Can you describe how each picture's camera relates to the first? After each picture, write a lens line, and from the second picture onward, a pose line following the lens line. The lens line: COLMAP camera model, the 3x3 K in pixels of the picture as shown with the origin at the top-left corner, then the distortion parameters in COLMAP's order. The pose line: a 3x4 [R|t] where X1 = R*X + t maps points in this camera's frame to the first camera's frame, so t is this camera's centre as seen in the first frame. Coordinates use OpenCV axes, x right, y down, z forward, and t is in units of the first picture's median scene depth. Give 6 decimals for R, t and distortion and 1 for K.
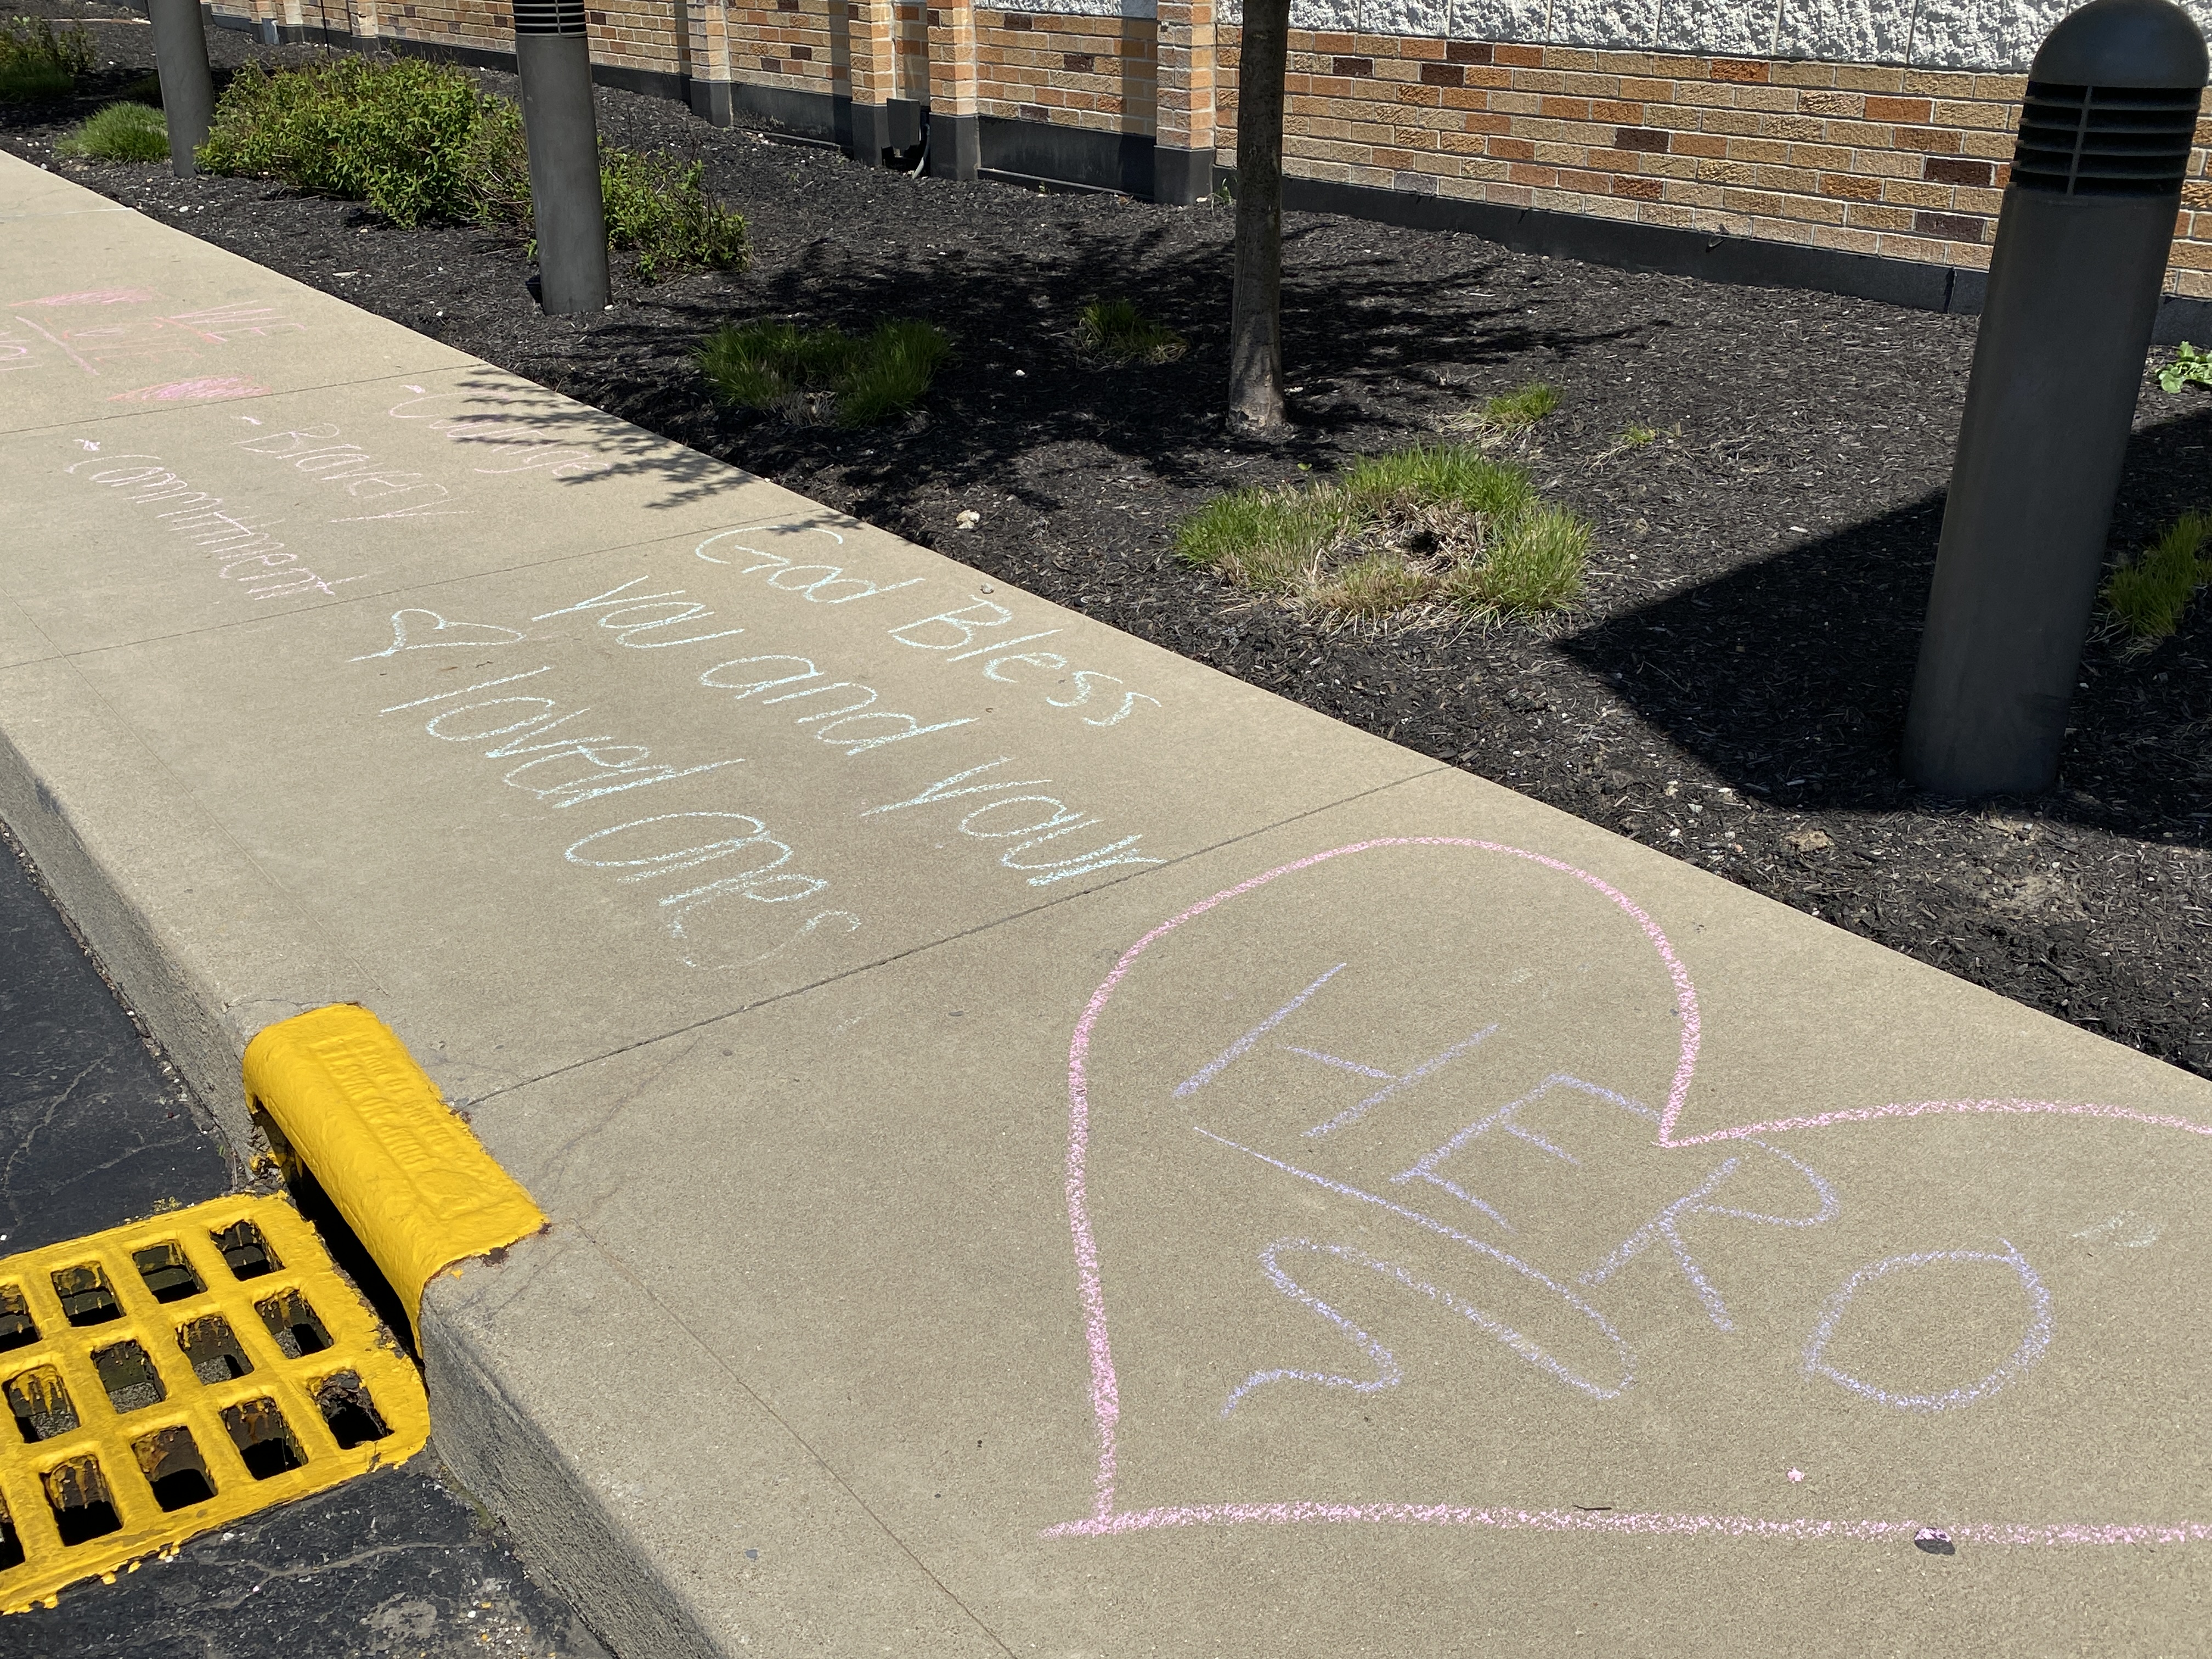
lens RADIAL K [[2013.1, 0, 1106.0], [0, 2013.1, 829.5], [0, 0, 1]] dist [0.019985, -0.005178]
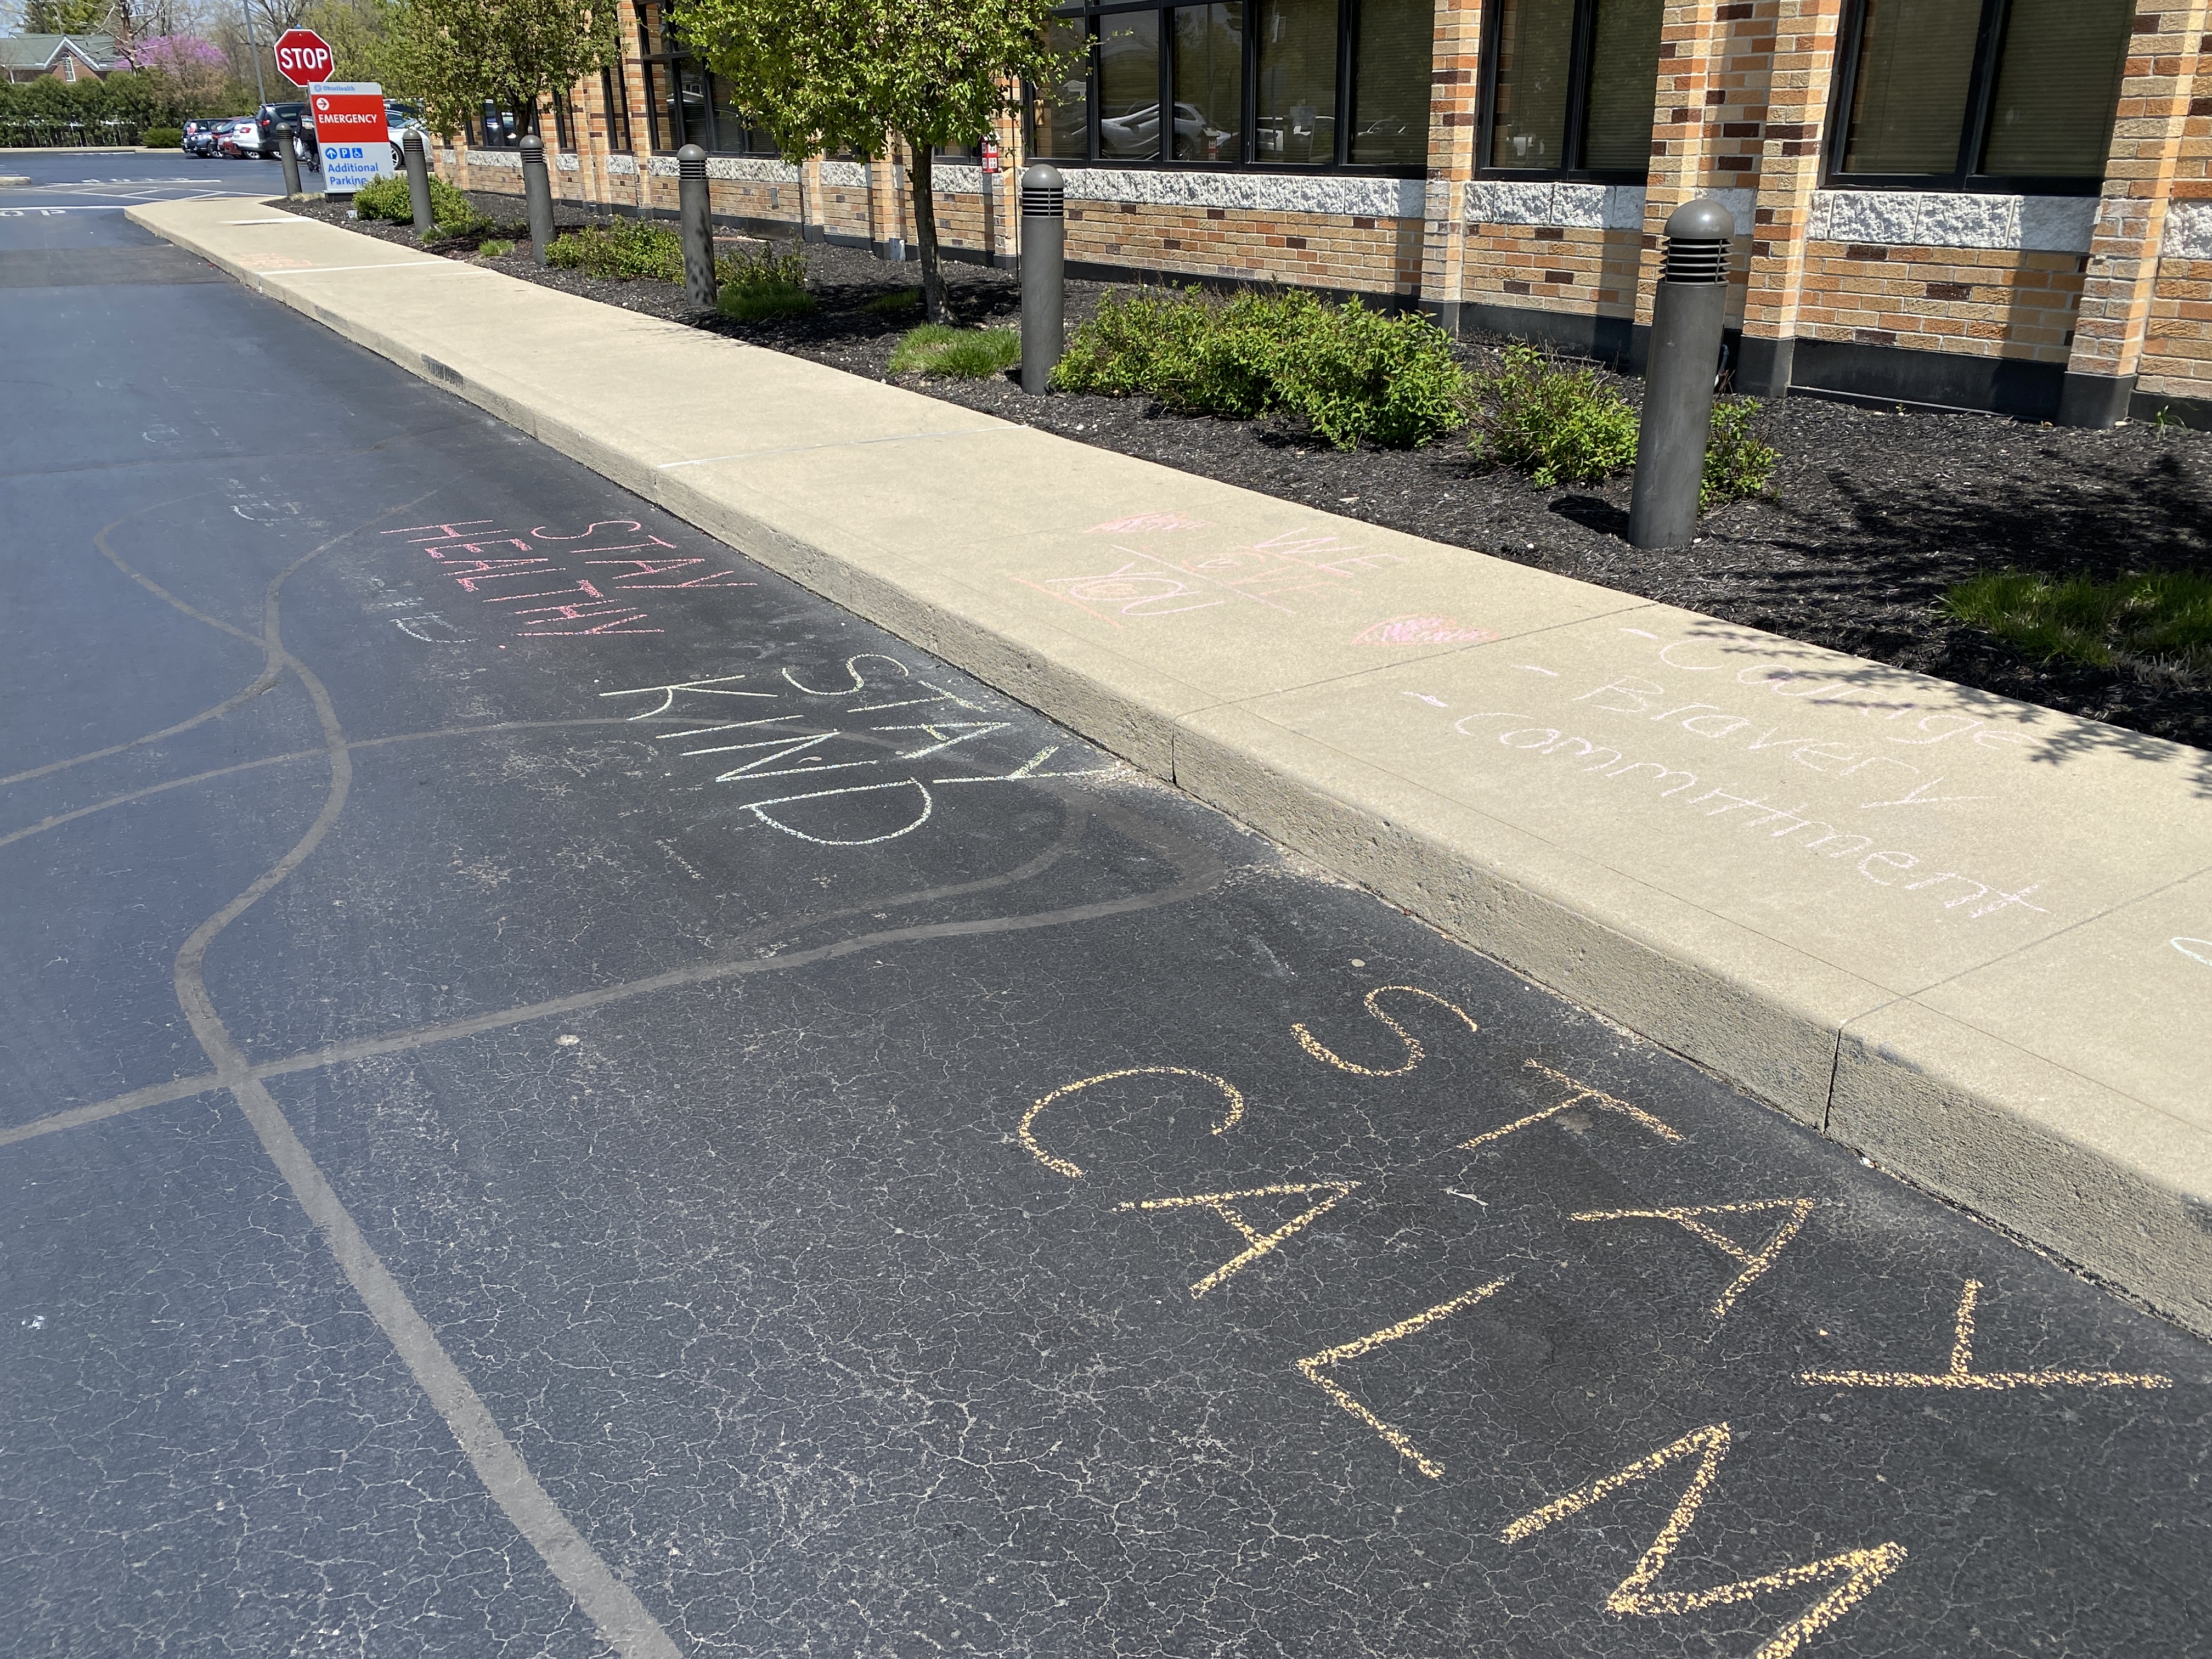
lens RADIAL K [[1723.8, 0, 1136.3], [0, 1723.8, 827.8], [0, 0, 1]] dist [0.020890, -0.008134]
pose [[0.995770, 0.025080, -0.088396, -0.422030], [-0.028719, 0.998781, -0.040135, -0.063912], [0.087282, 0.042504, 0.995276, 0.093153]]
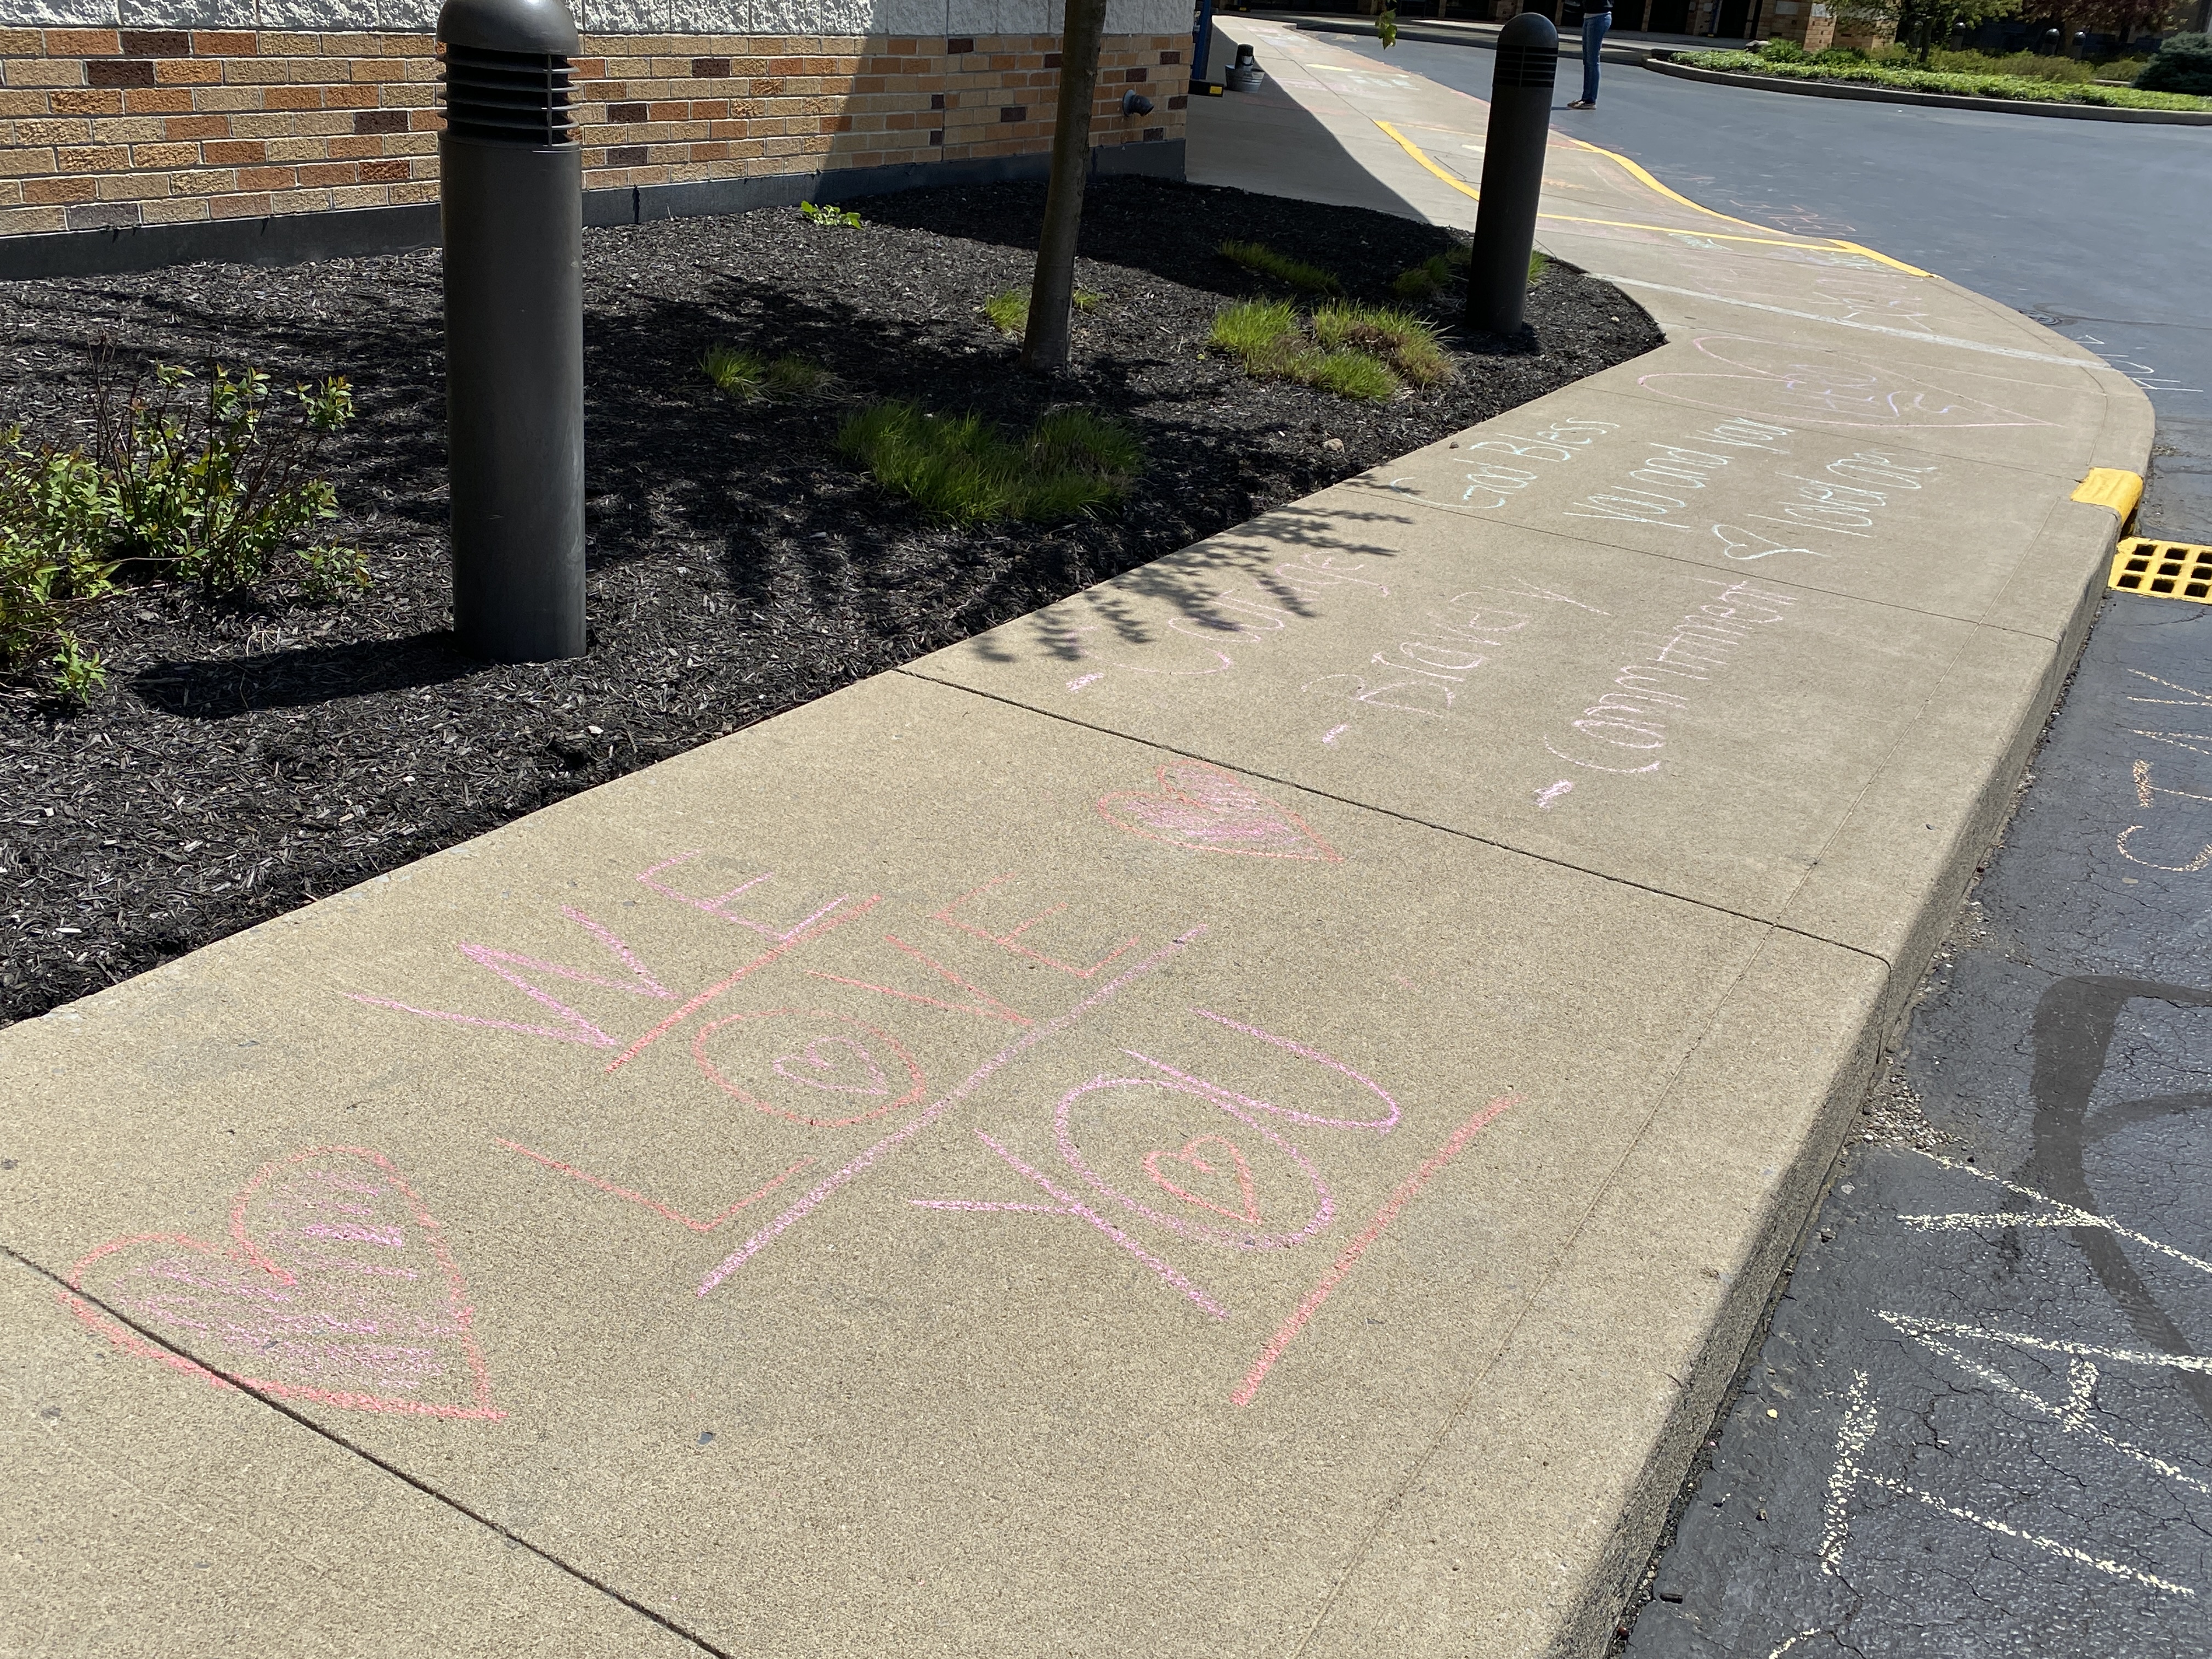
lens RADIAL K [[2004.2, 0, 1135.0], [0, 2004.2, 814.3], [0, 0, 1]] dist [0.001629, 0.021008]
pose [[-0.367066, -0.396746, 0.841341, -0.739668], [0.317122, 0.796918, 0.514154, -0.416682], [-0.874469, 0.455536, -0.166705, 0.907120]]
